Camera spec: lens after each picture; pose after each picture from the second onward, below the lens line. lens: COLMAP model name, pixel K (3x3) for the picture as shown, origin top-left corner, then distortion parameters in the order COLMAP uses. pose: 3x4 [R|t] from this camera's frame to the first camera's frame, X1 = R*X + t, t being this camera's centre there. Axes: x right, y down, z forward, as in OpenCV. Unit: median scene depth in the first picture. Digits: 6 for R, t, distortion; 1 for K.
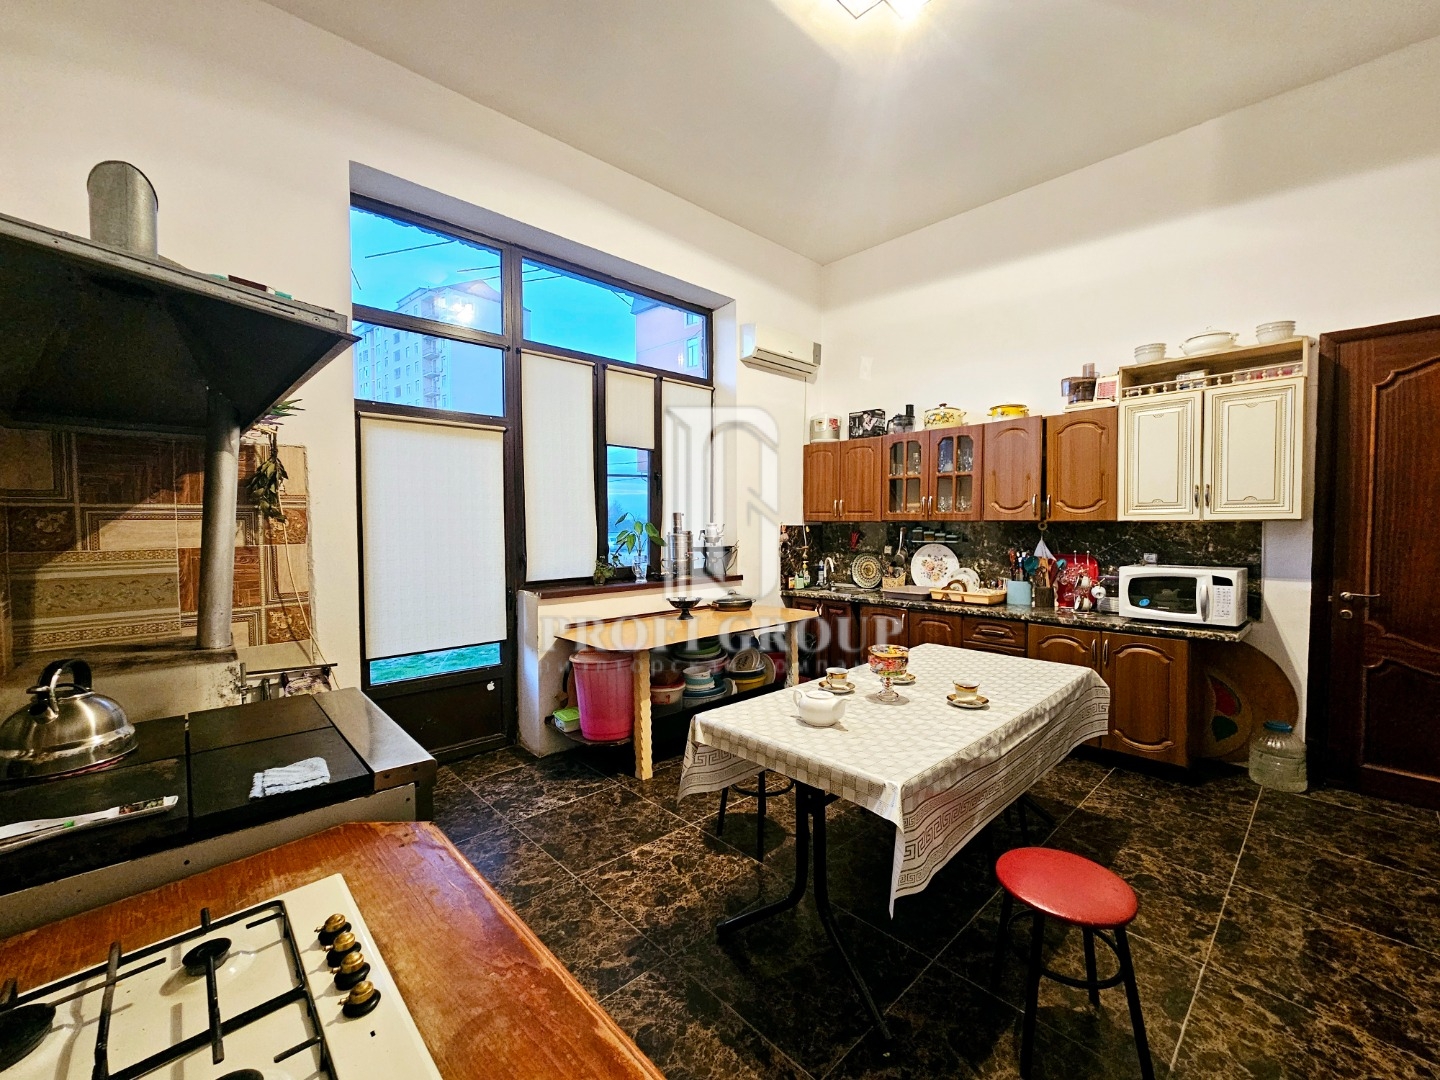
lens RADIAL K [[589.1, 0, 718.9], [0, 589.1, 544.1], [0, 0, 1]] dist [0.002156, -0.000350]
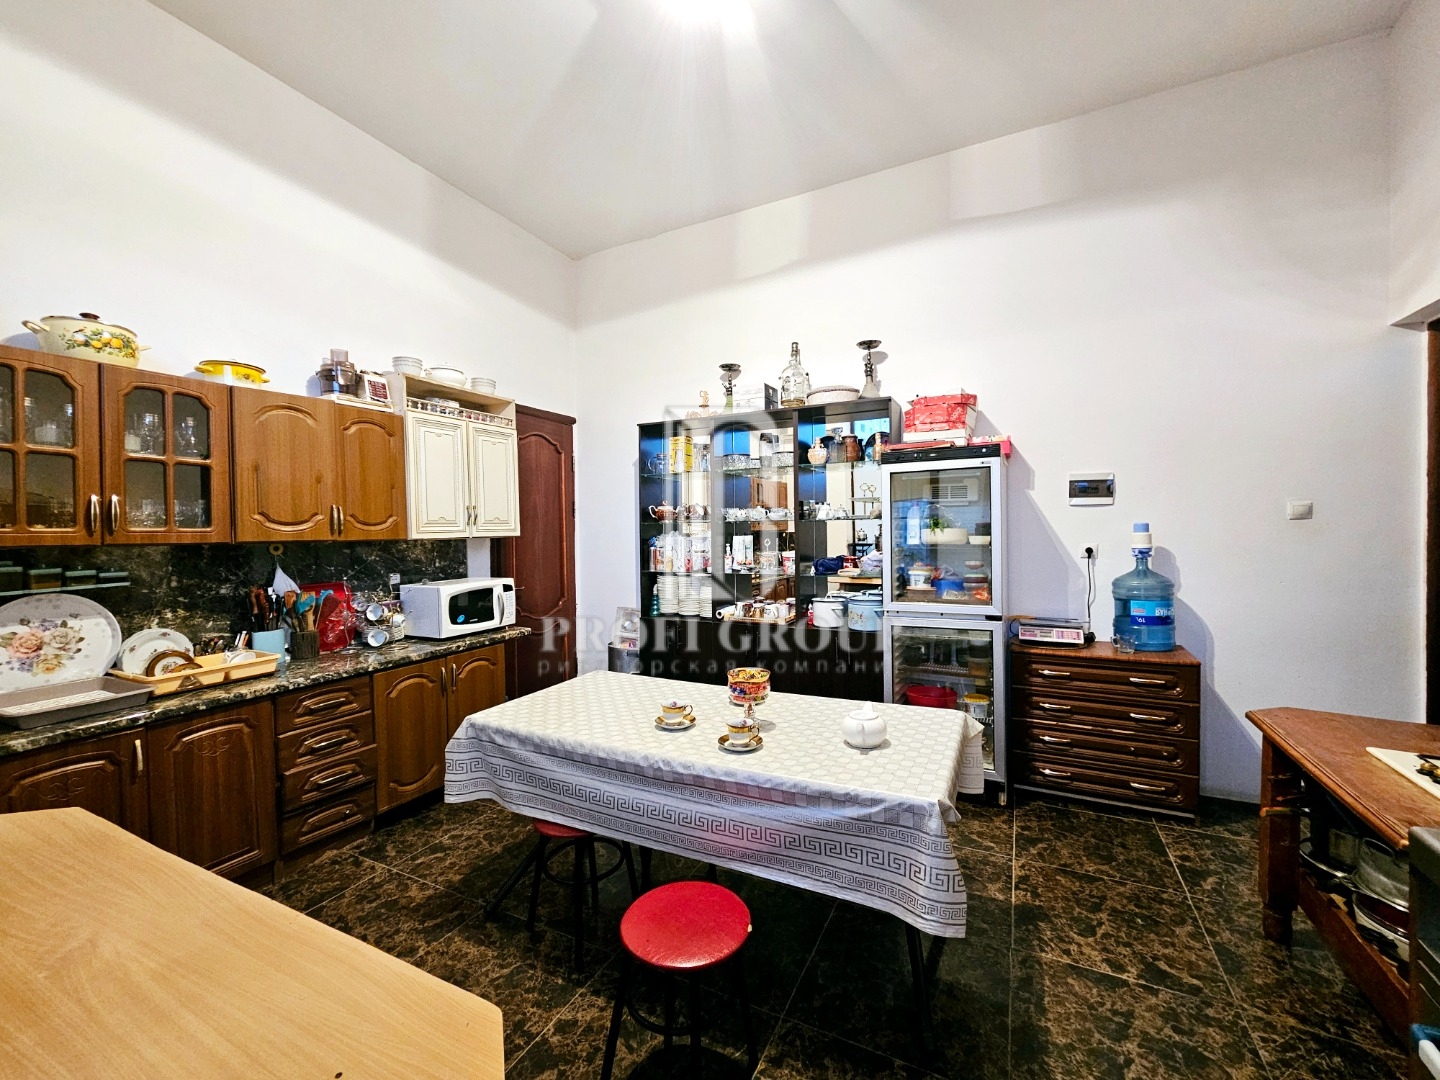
lens RADIAL K [[589.1, 0, 727.5], [0, 589.1, 541.9], [0, 0, 1]] dist [0.002156, -0.000350]
pose [[-0.351955, -0.009923, 0.935964, -0.368614], [0.053219, 0.998114, 0.030594, -0.037680], [-0.934503, 0.060579, -0.350763, 0.871270]]
